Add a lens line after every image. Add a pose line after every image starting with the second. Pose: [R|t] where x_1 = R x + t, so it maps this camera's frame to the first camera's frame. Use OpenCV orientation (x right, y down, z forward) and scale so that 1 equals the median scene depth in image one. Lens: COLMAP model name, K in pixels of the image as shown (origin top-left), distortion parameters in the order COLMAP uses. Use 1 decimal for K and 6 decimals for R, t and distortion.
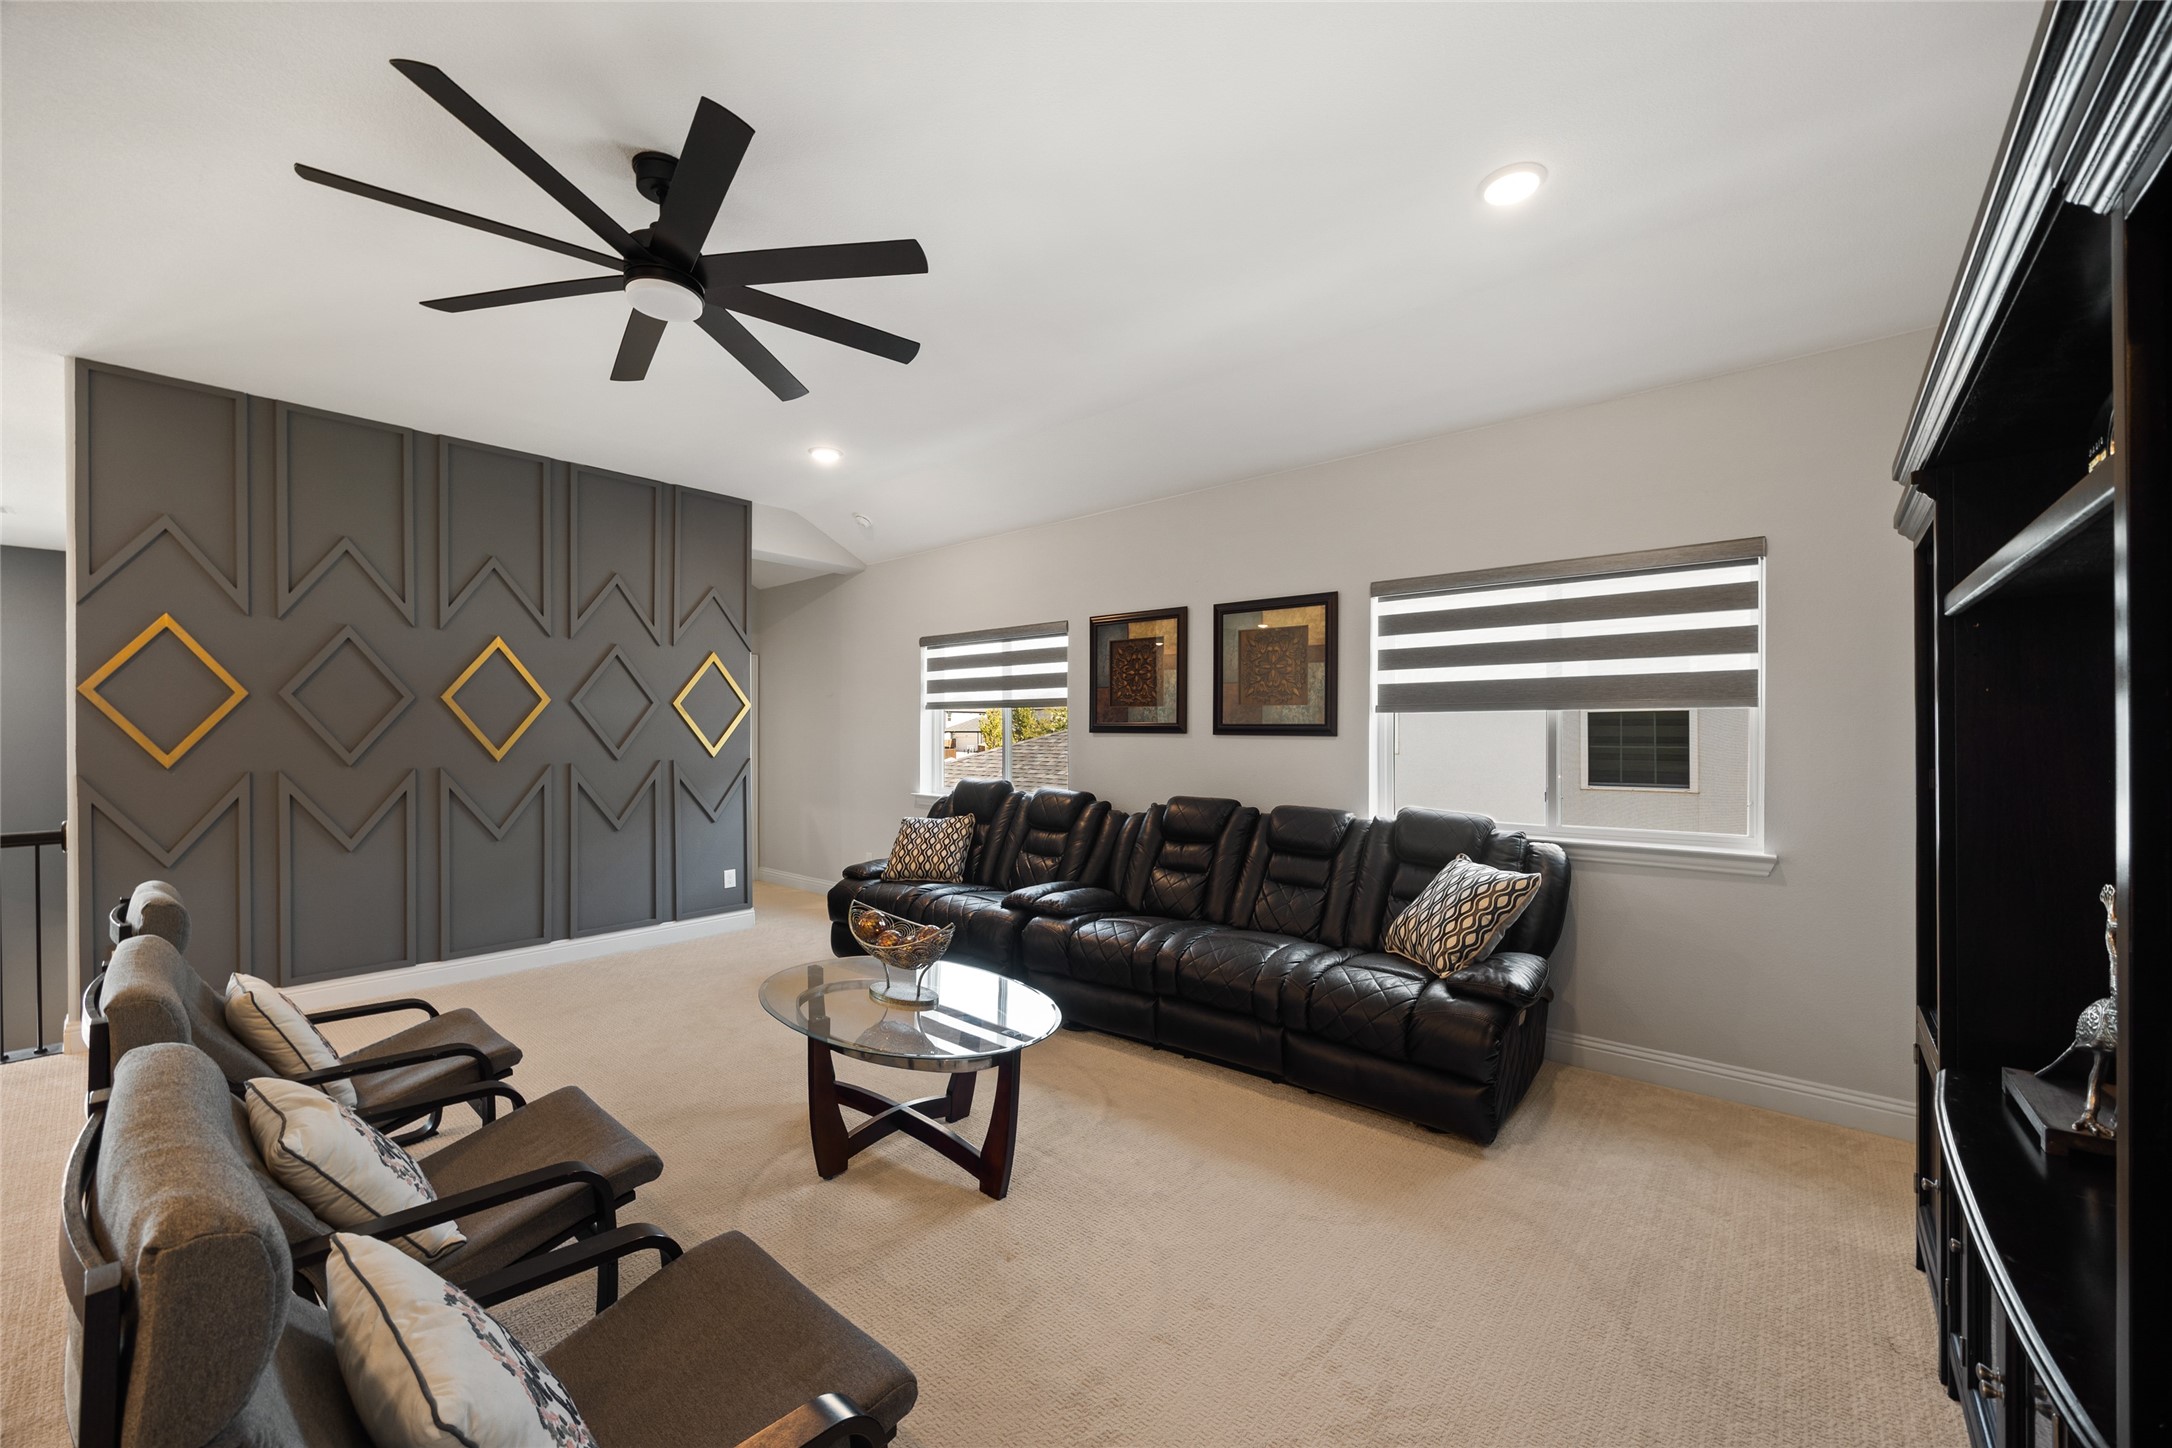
lens RADIAL K [[825.3, 0, 1086.6], [0, 825.3, 739.9], [0, 0, 1]] dist [-0.001297, -0.000402]
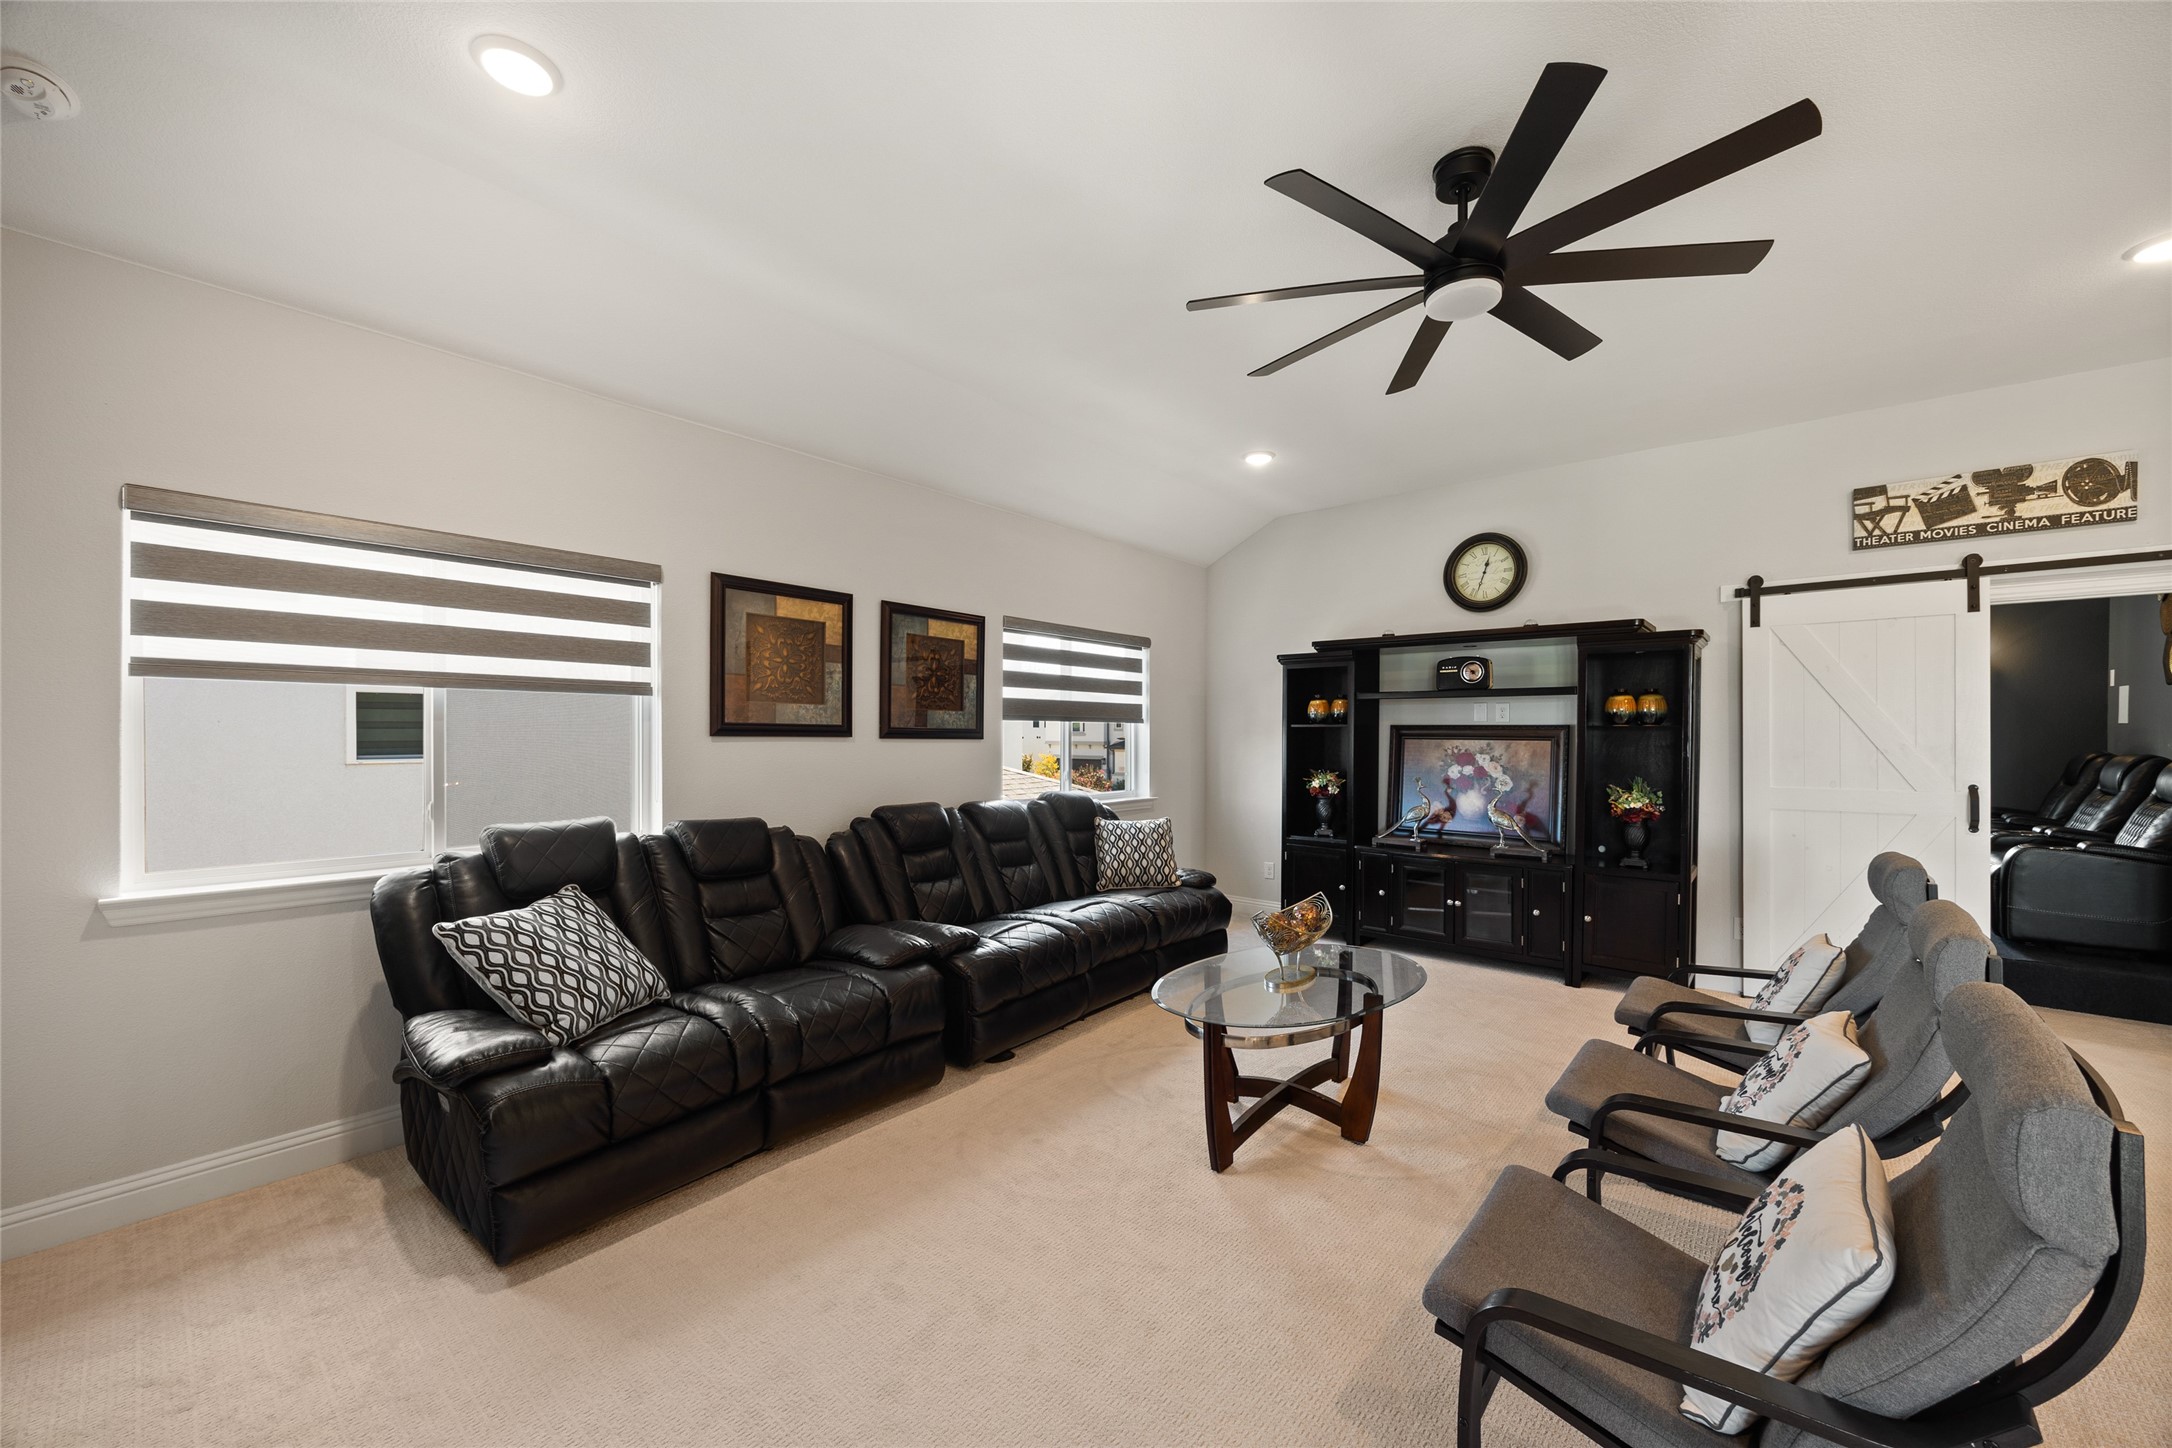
lens RADIAL K [[825.3, 0, 1086.6], [0, 825.3, 739.9], [0, 0, 1]] dist [-0.001297, -0.000402]
pose [[0.002600, -0.012555, 0.999918, -0.790220], [-0.000771, 0.999921, 0.012557, -0.016142], [-0.999996, -0.000803, 0.002590, 0.761541]]
